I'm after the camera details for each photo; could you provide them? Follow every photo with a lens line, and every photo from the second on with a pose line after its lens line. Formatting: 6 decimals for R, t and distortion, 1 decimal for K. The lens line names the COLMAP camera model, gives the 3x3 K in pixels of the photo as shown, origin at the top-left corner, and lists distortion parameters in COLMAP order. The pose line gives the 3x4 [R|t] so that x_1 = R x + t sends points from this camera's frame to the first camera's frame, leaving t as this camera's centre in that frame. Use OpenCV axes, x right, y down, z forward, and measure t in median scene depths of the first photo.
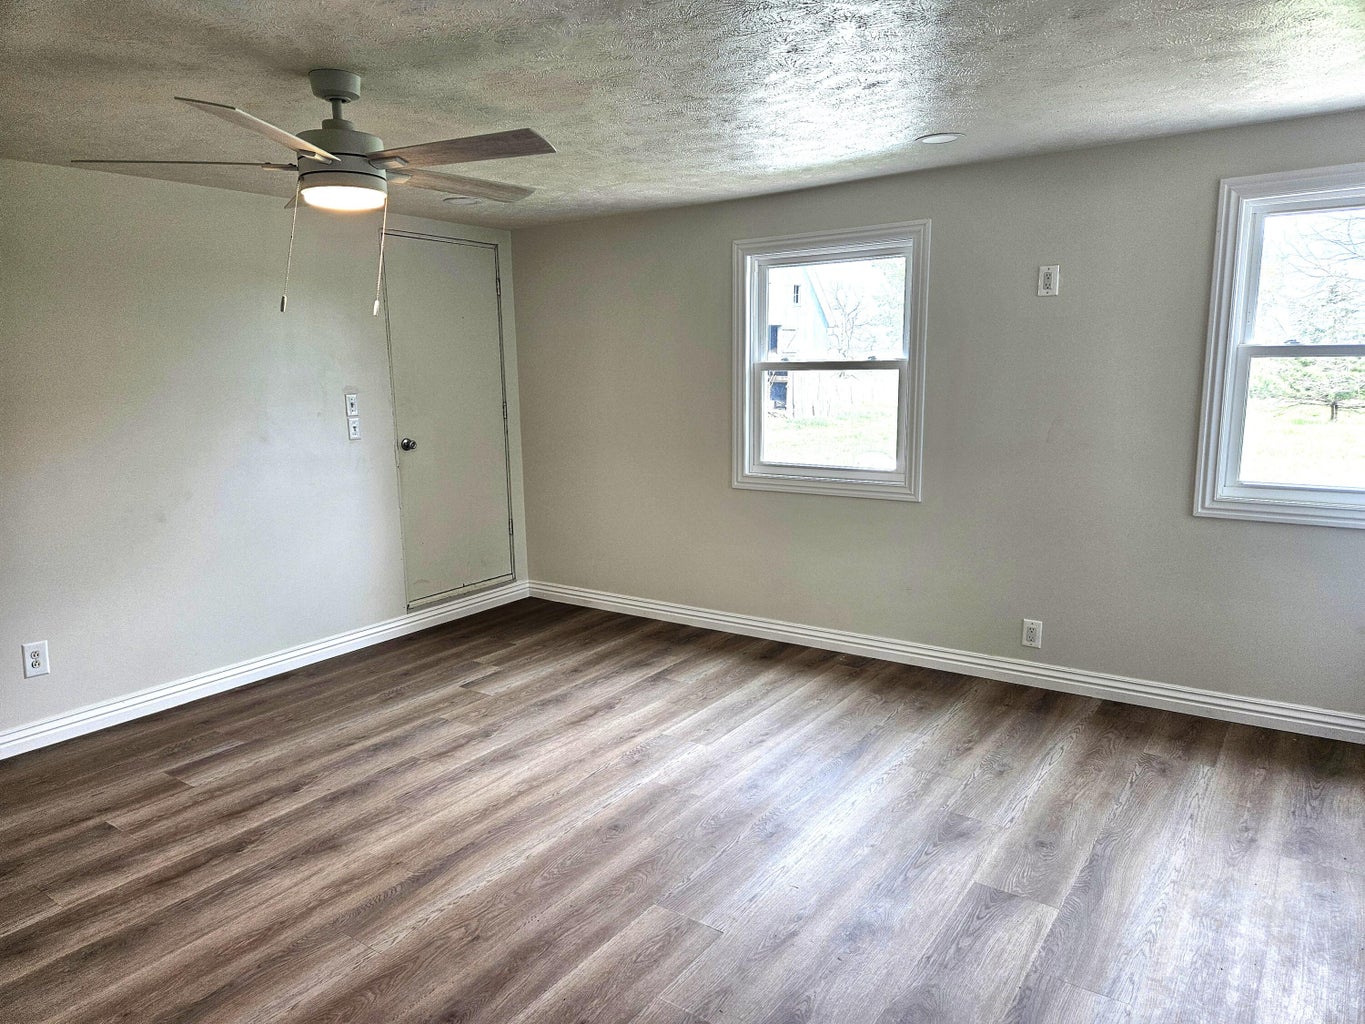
lens RADIAL K [[914.9, 0, 684.5], [0, 914.9, 522.0], [0, 0, 1]] dist [0.029447, -0.004776]
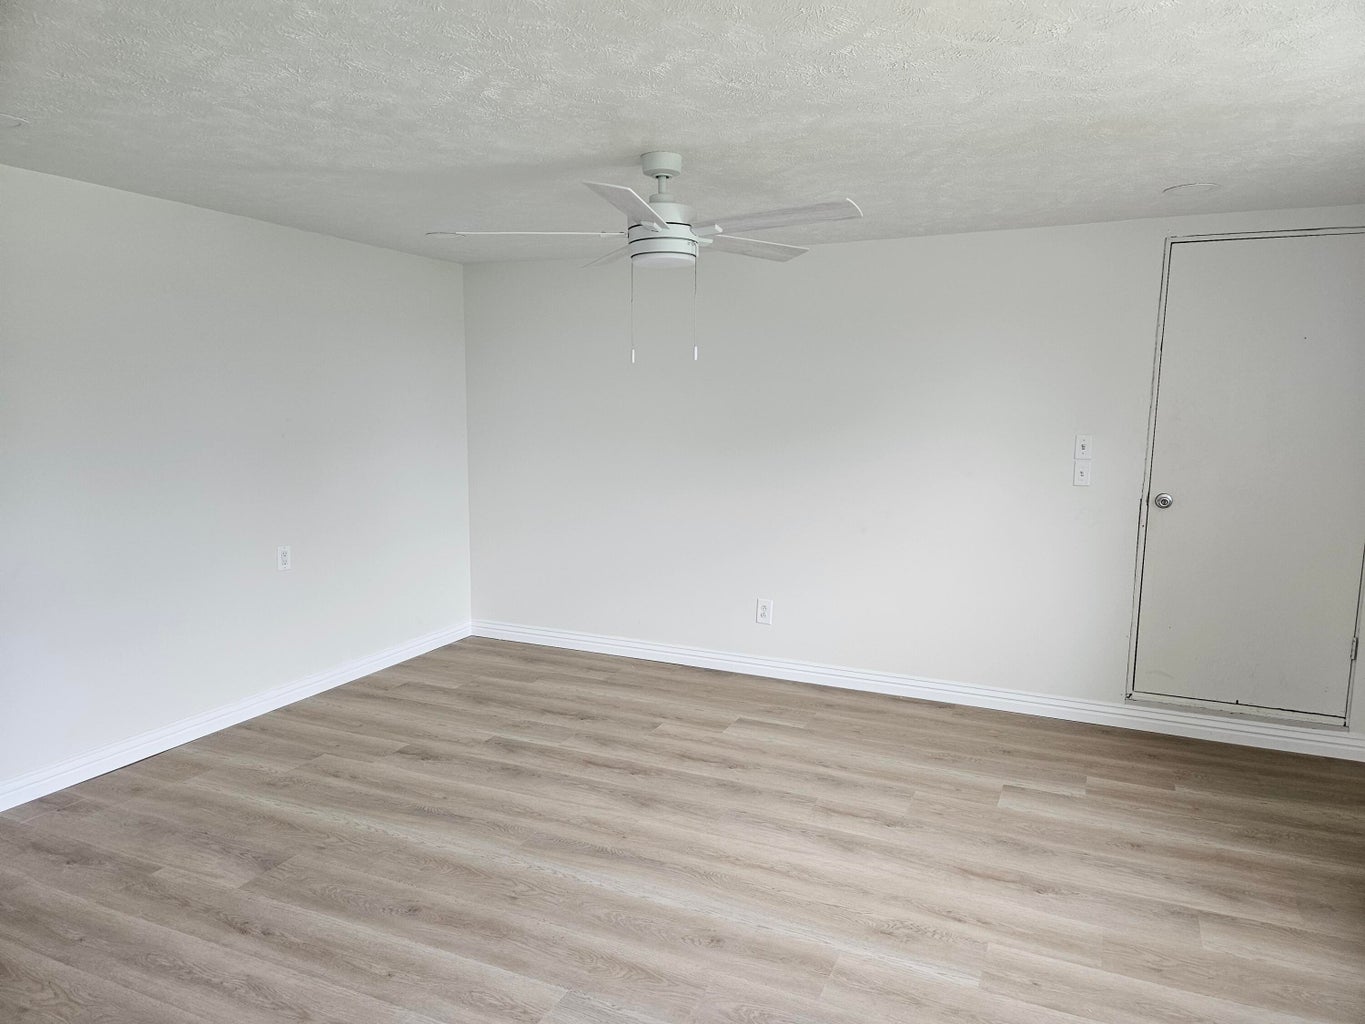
lens RADIAL K [[913.3, 0, 676.8], [0, 913.3, 510.9], [0, 0, 1]] dist [0.090039, -0.077452]
pose [[0.177758, 0.142580, -0.973690, 0.559740], [-0.178570, 0.977695, 0.110567, -0.120756], [0.967737, 0.154218, 0.199253, 0.570605]]
